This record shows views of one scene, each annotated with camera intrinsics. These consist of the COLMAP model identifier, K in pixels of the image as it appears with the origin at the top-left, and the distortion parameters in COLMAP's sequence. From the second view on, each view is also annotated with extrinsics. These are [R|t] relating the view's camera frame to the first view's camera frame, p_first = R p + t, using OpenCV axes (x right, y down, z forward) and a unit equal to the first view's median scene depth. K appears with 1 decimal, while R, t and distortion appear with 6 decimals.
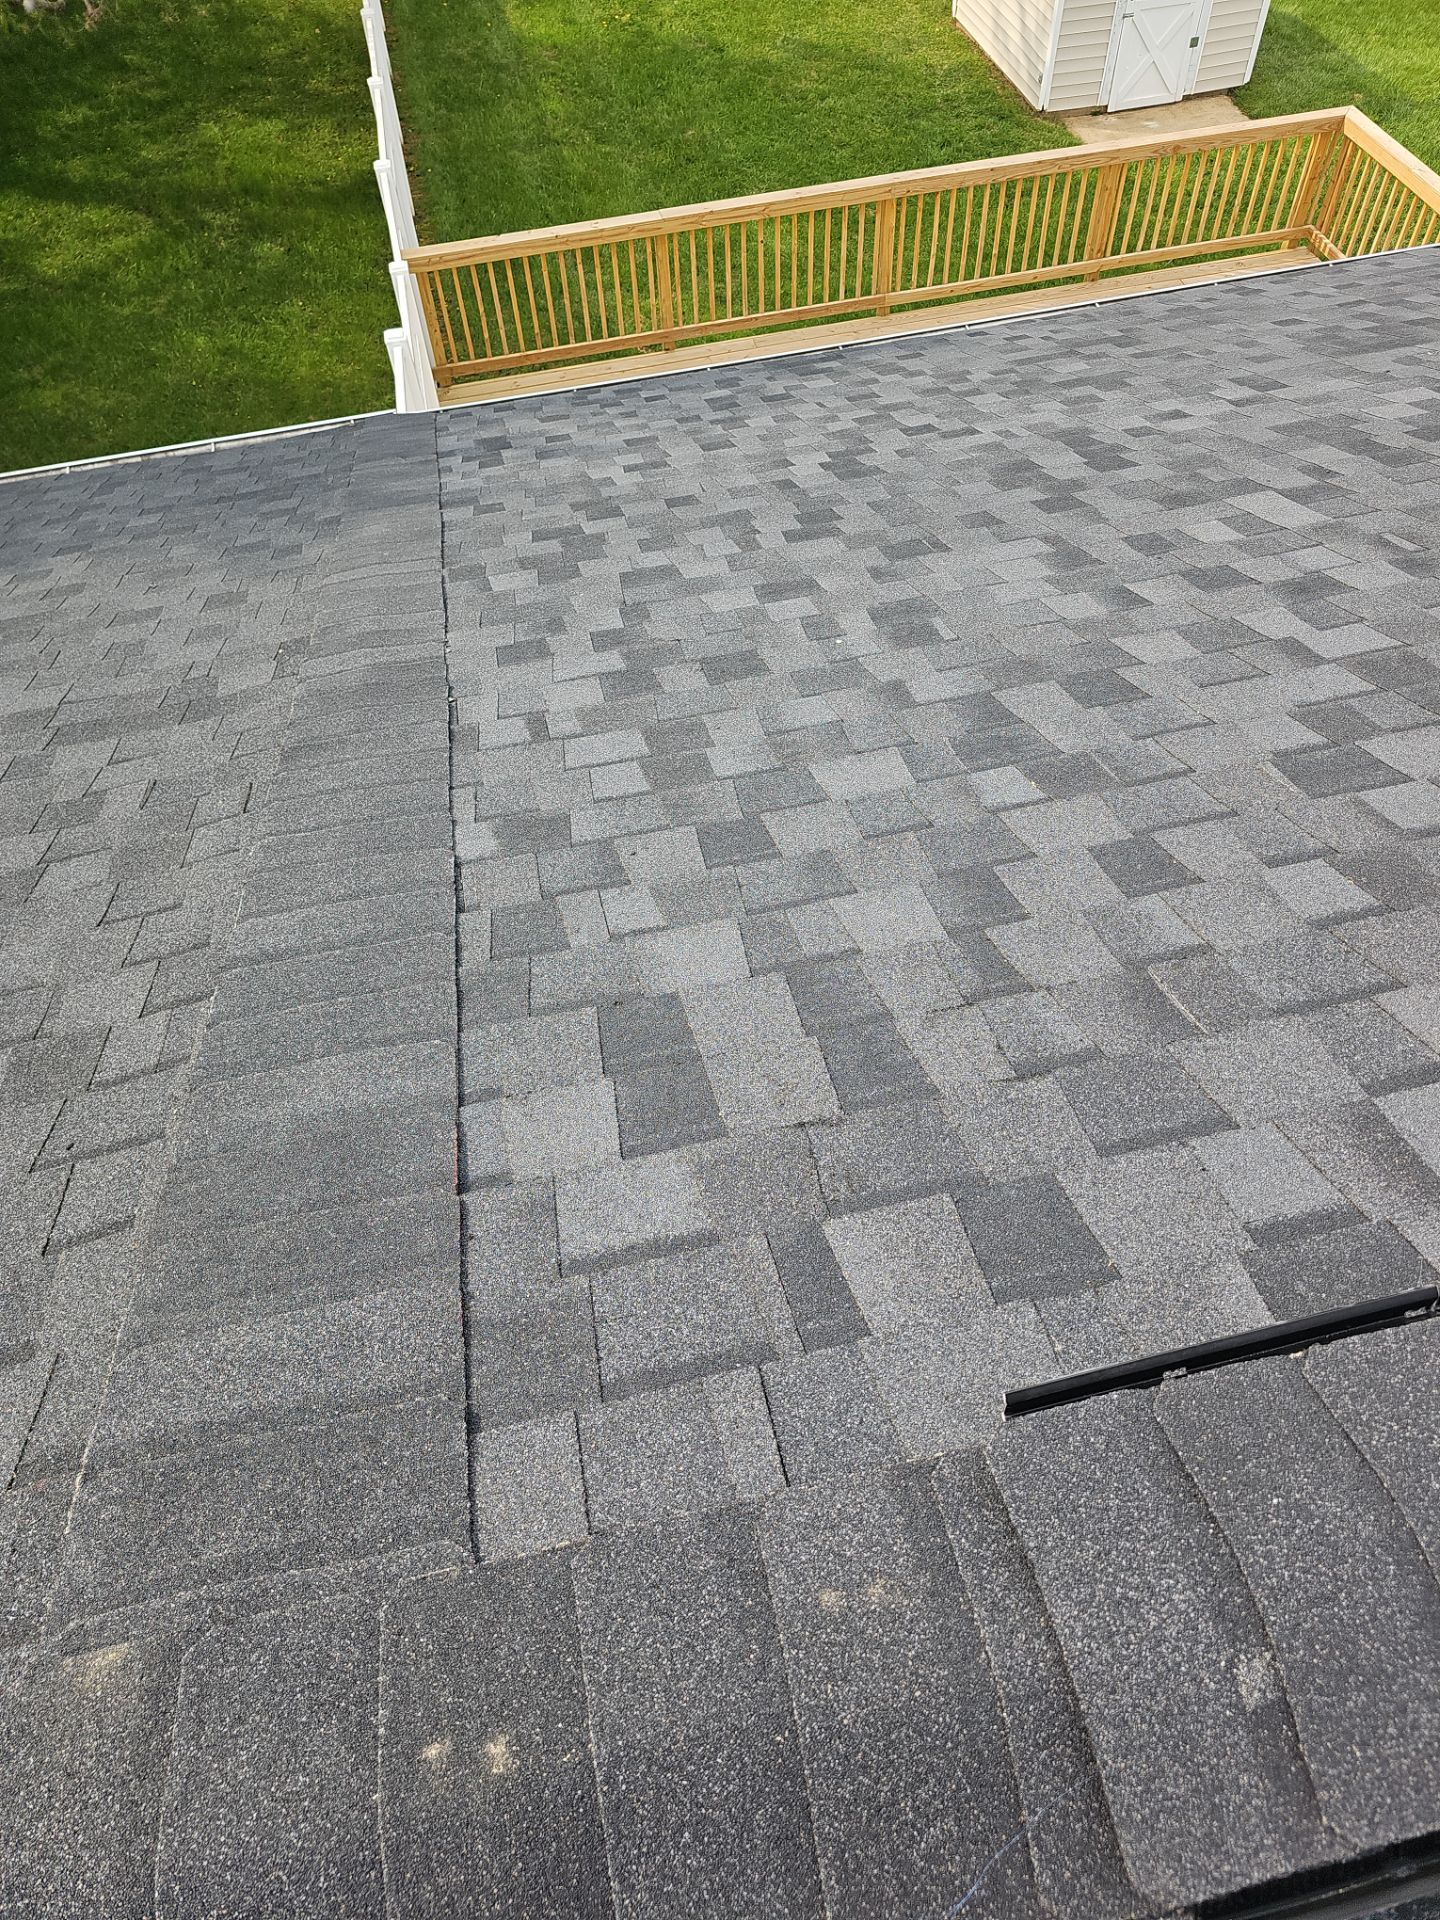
lens RADIAL K [[1250.2, 0, 728.9], [0, 1250.2, 955.3], [0, 0, 1]] dist [0.057762, -0.052317]
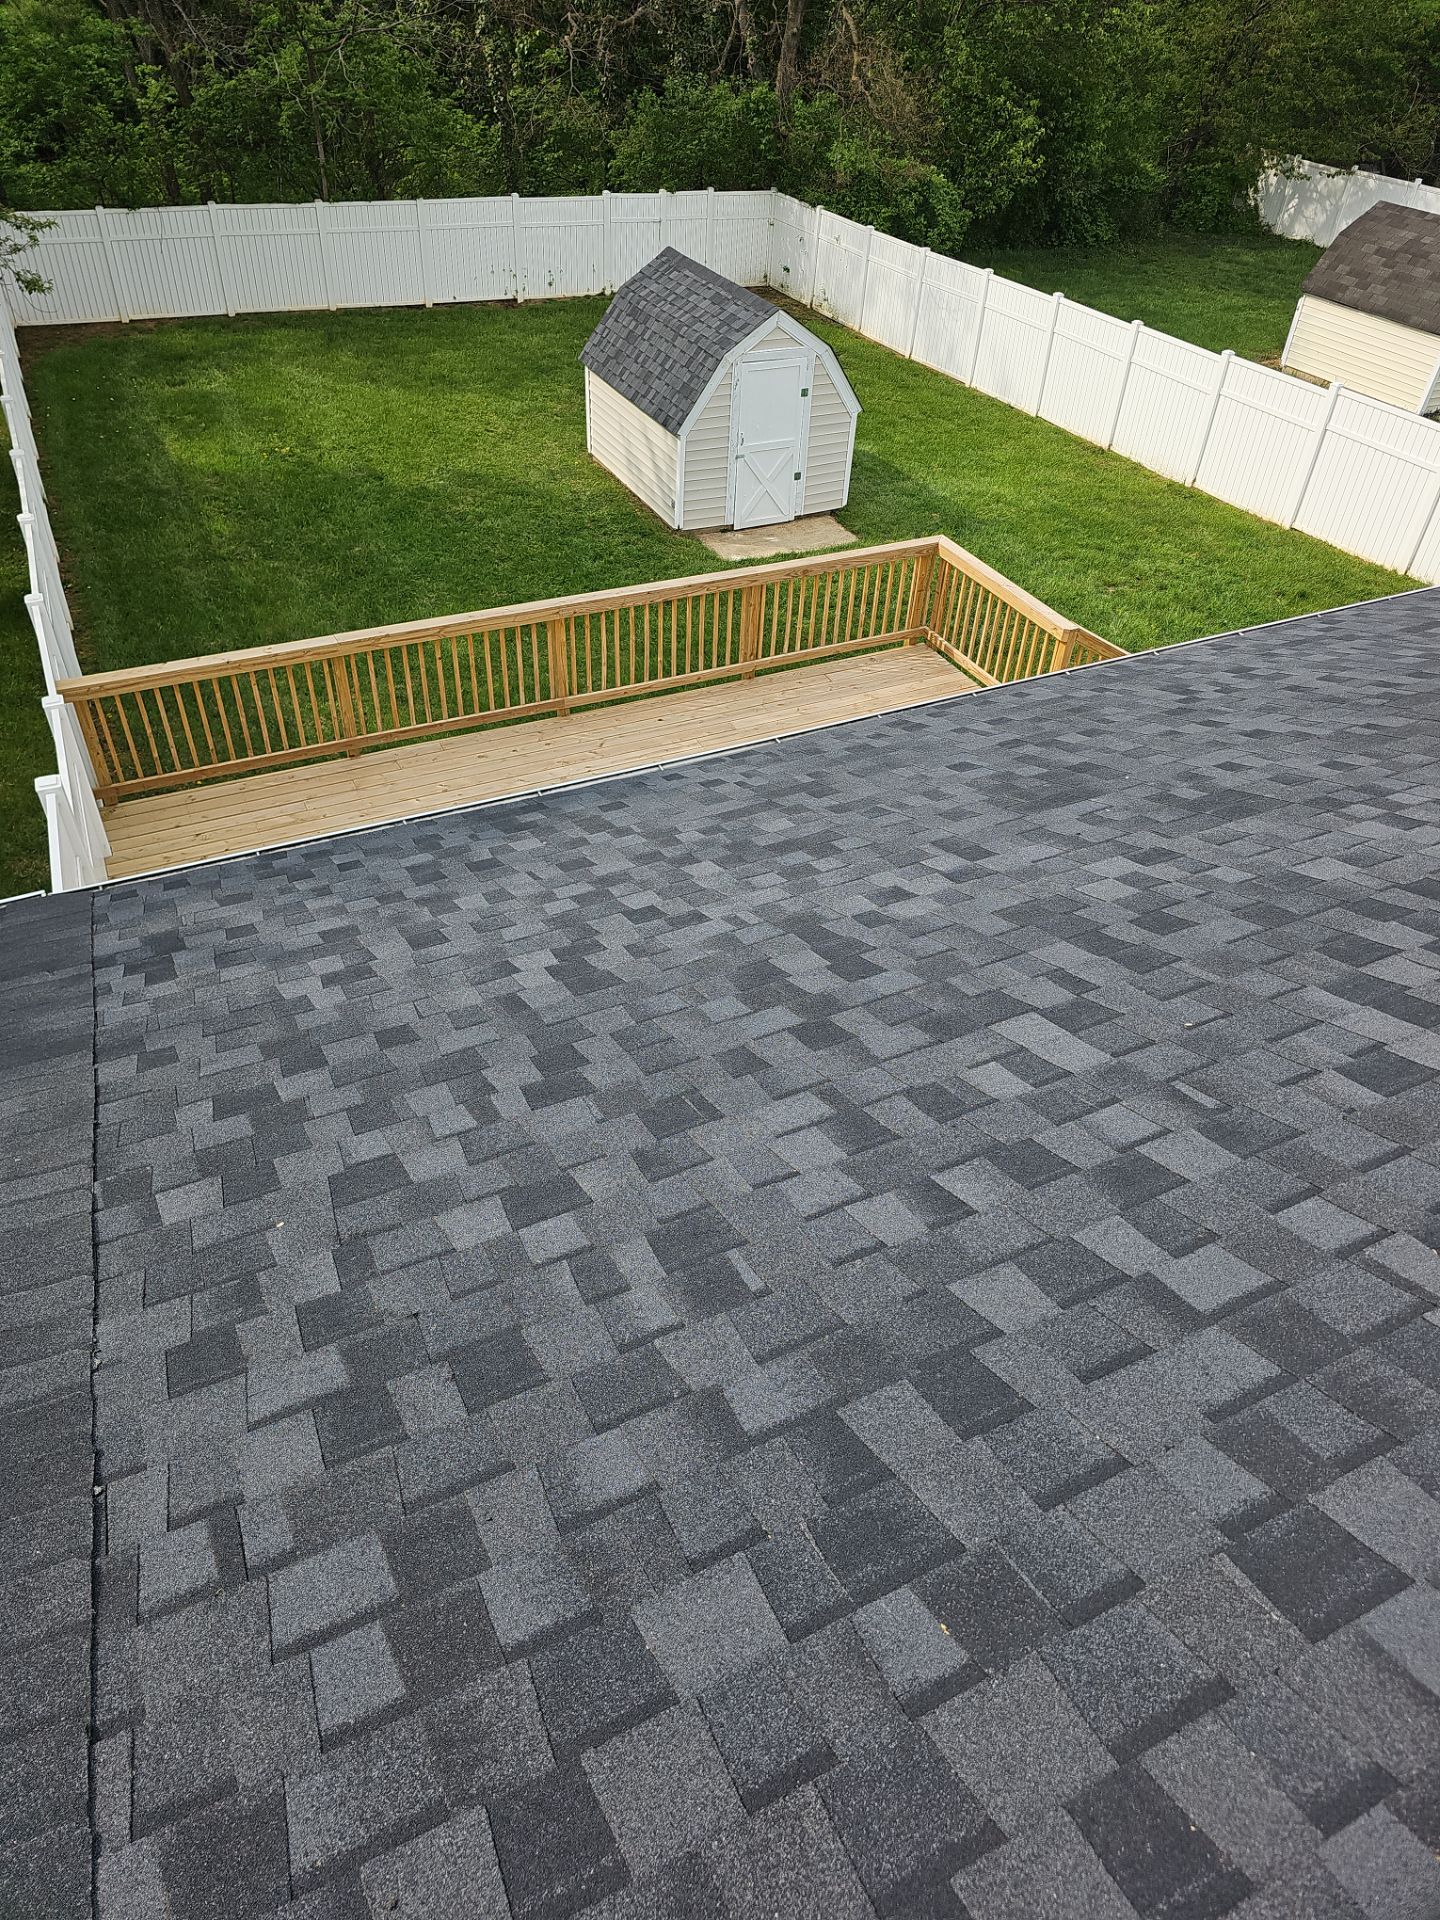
lens RADIAL K [[1250.2, 0, 728.9], [0, 1250.2, 955.3], [0, 0, 1]] dist [0.057762, -0.052317]
pose [[0.969222, -0.088156, 0.229863, -0.007158], [0.141400, 0.963660, -0.226638, -0.159436], [-0.201531, 0.252165, 0.946466, 0.096101]]
